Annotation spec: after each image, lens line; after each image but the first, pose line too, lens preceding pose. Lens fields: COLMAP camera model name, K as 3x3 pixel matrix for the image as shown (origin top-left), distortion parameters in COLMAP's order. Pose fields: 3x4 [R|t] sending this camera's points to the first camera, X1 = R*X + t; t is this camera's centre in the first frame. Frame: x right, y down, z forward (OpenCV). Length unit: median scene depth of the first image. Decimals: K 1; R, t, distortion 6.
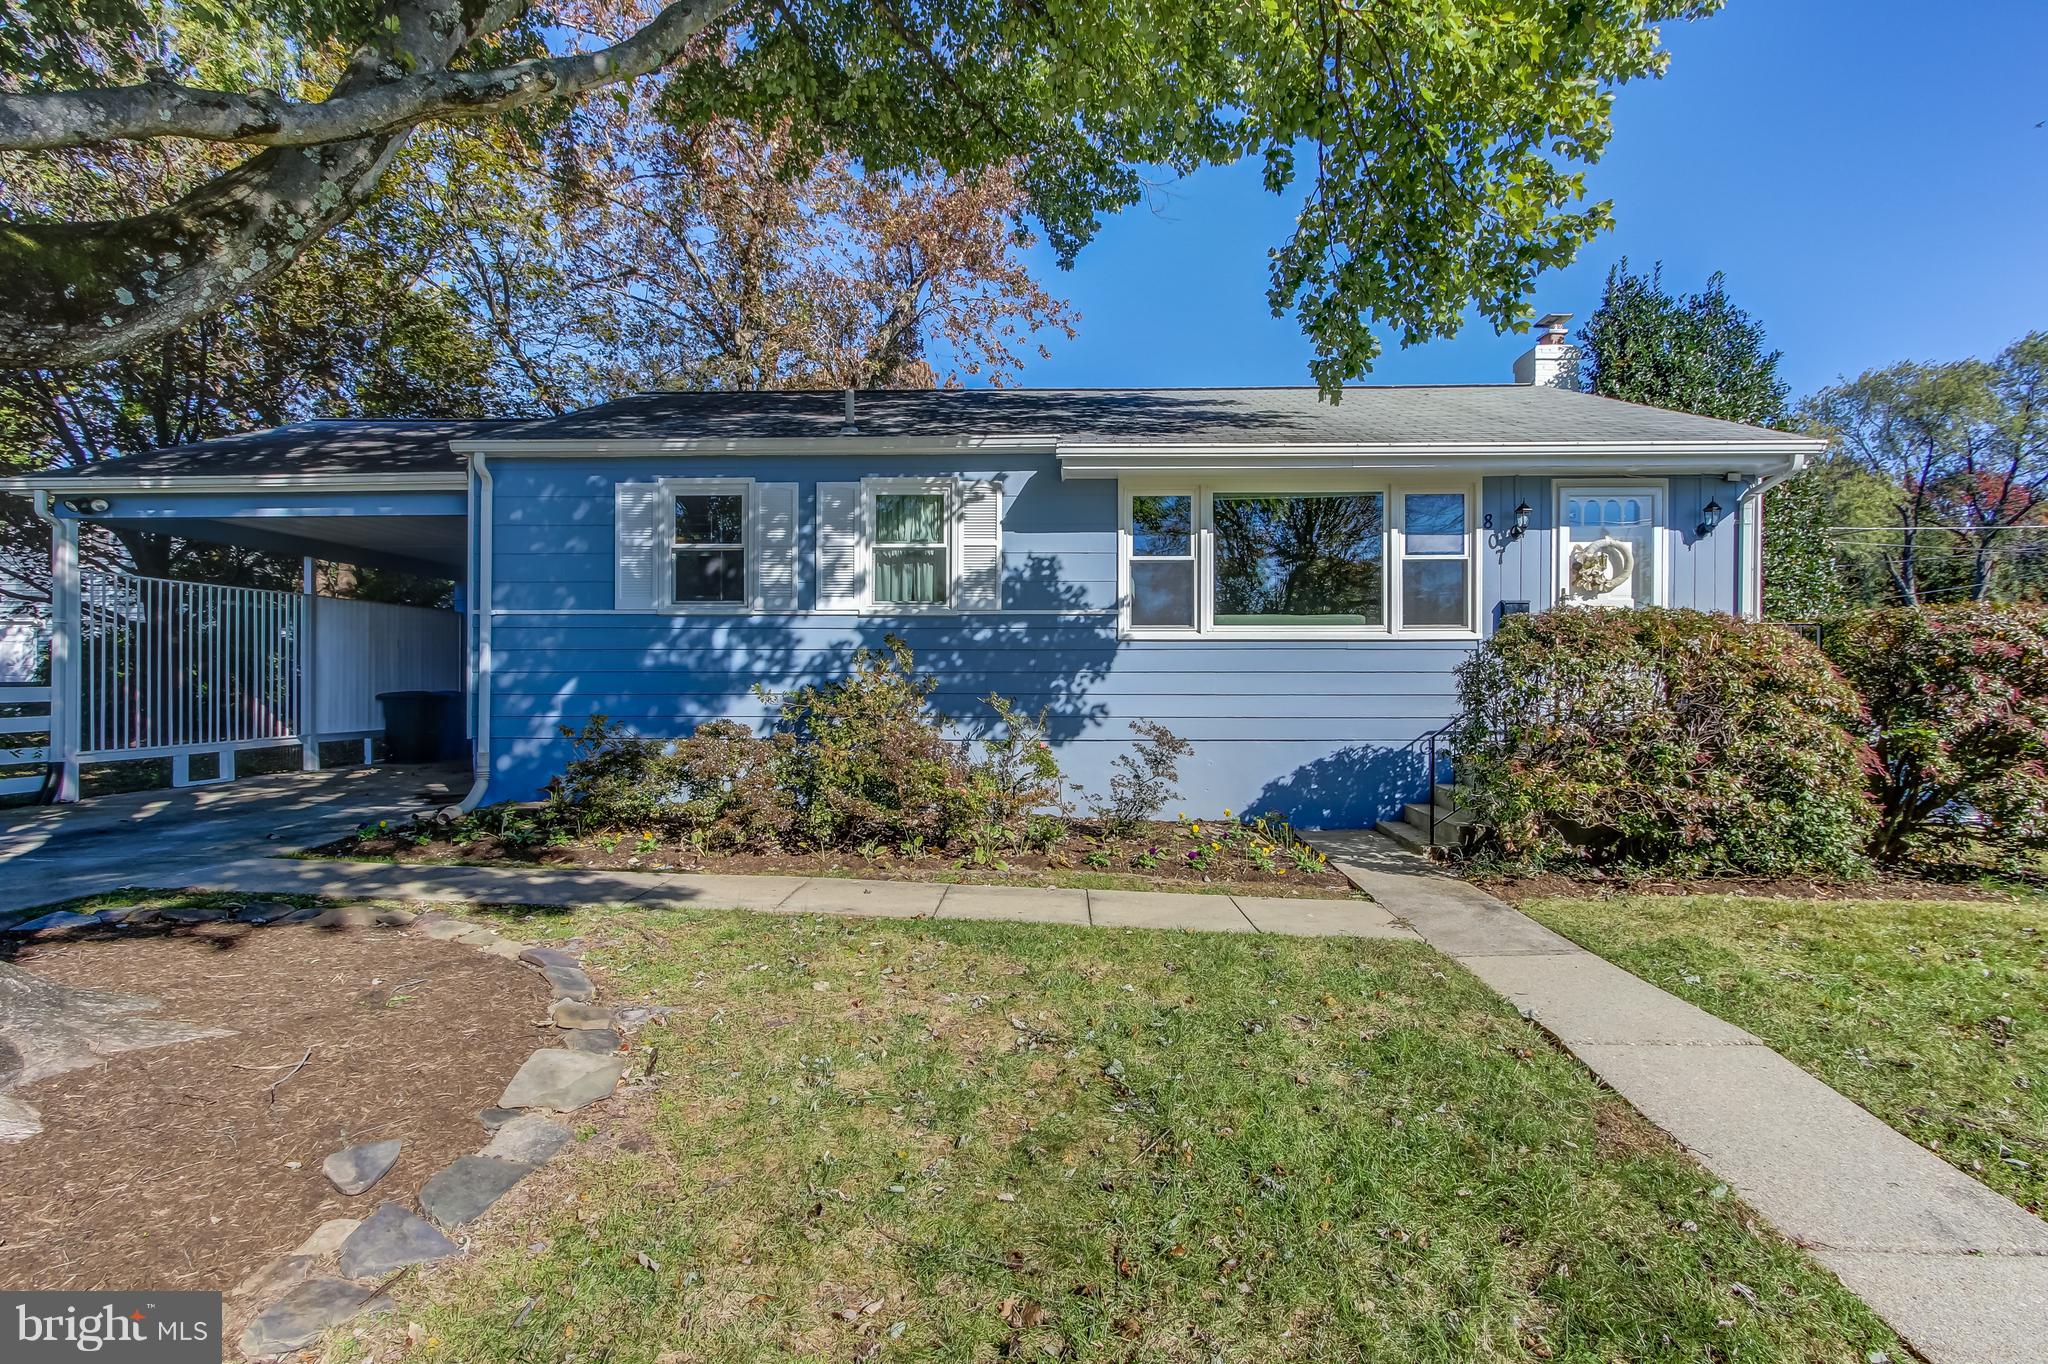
lens RADIAL K [[932.5, 0, 1025.1], [0, 932.5, 676.2], [0, 0, 1]] dist [0.014996, 0.002652]
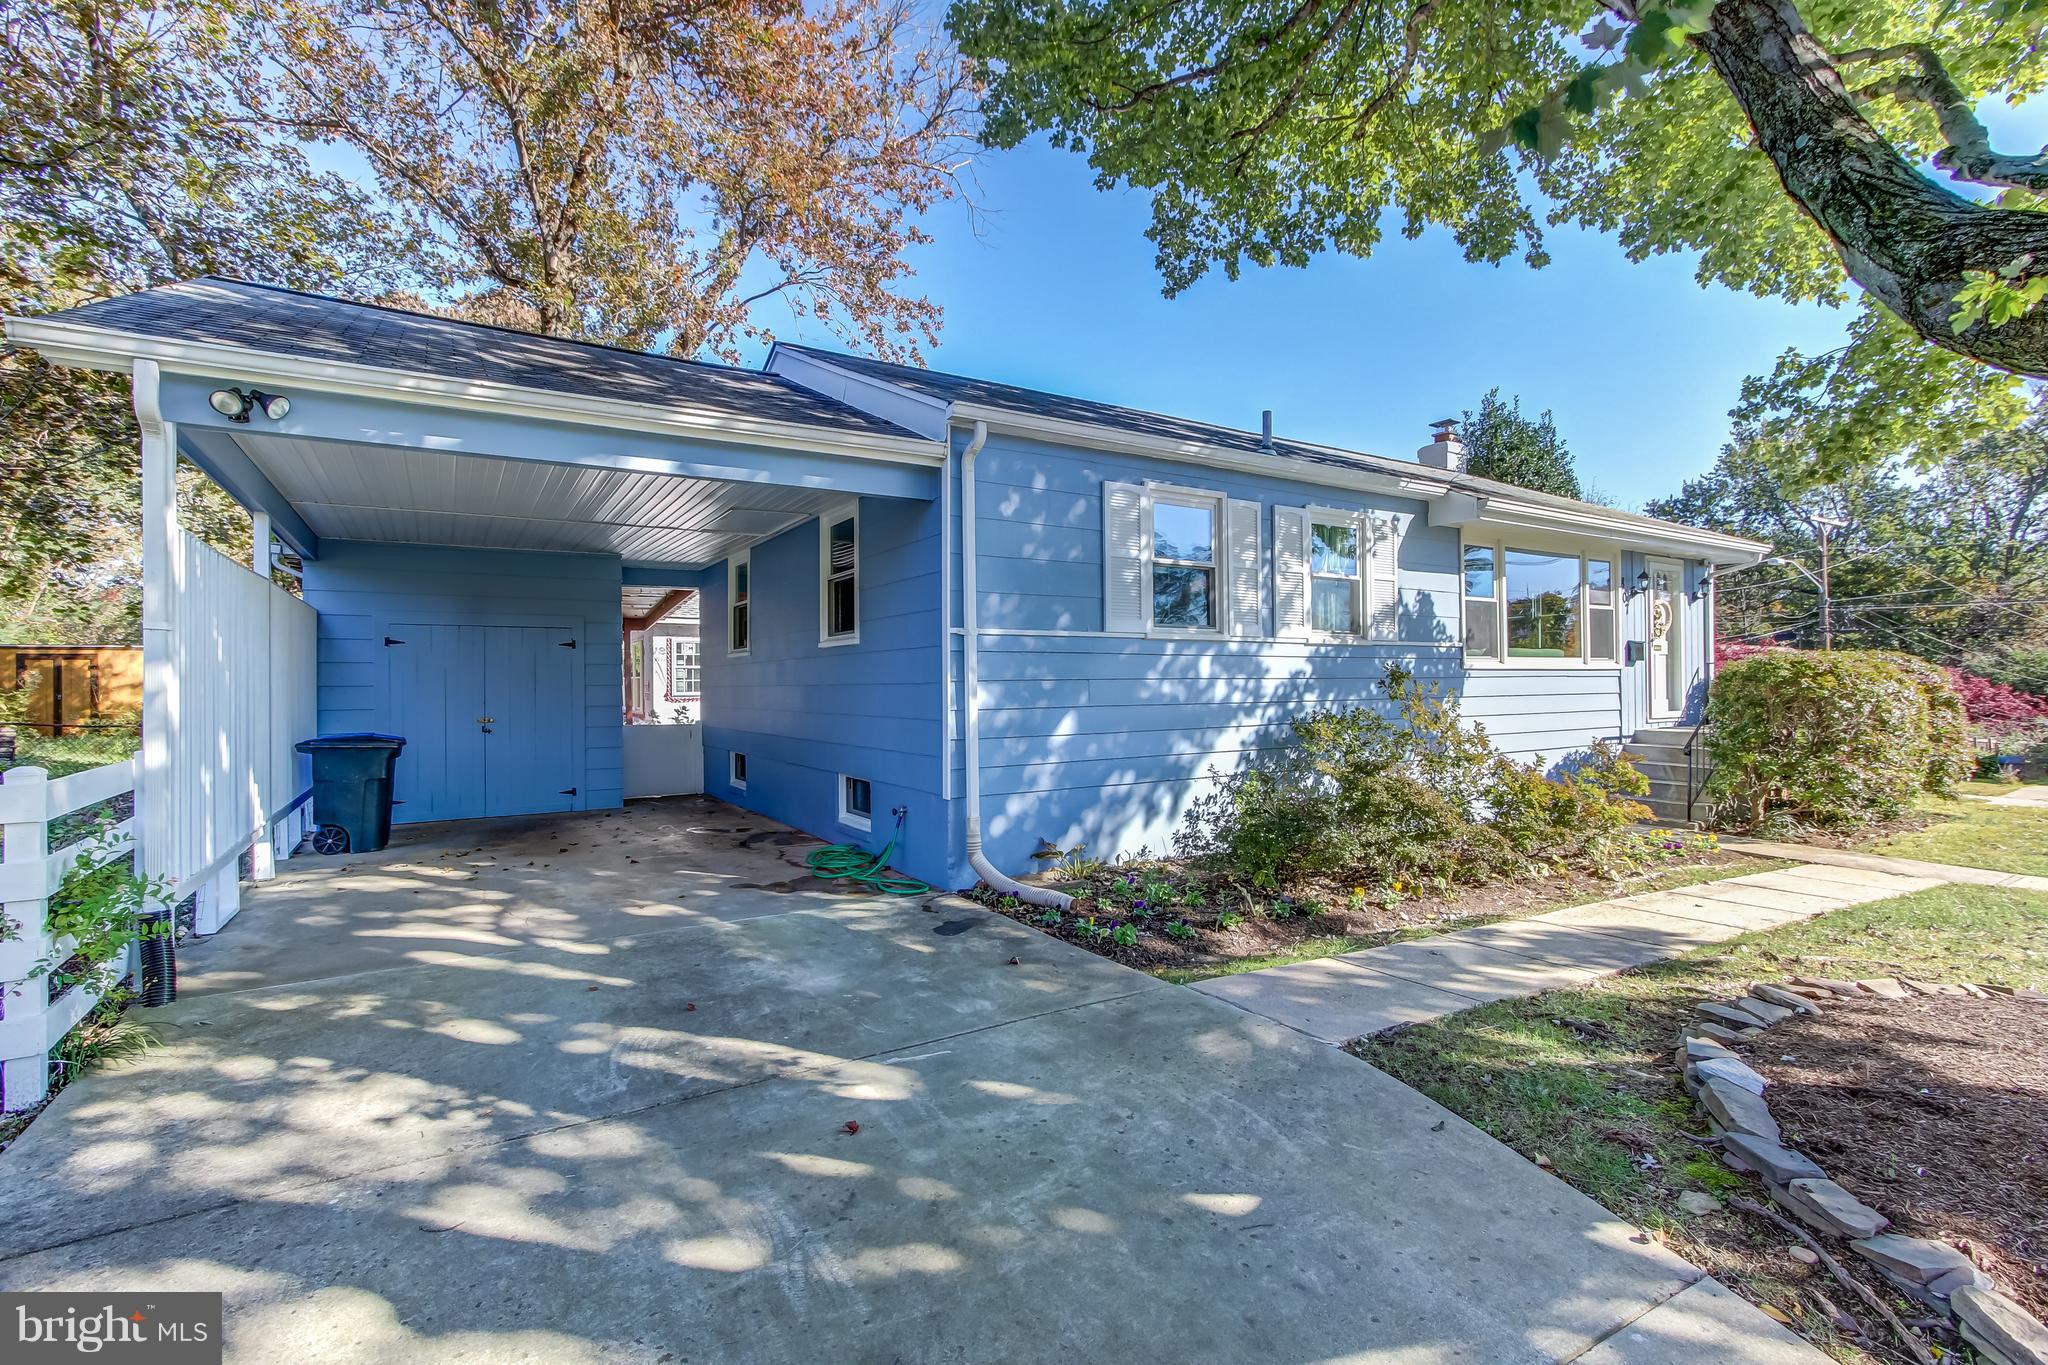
lens RADIAL K [[932.5, 0, 1026.9], [0, 932.5, 688.9], [0, 0, 1]] dist [0.014996, 0.002652]
pose [[0.817875, -0.008032, 0.575339, -0.991095], [0.003608, 0.999955, 0.008830, -0.027948], [-0.575384, -0.005146, 0.817867, 0.360281]]
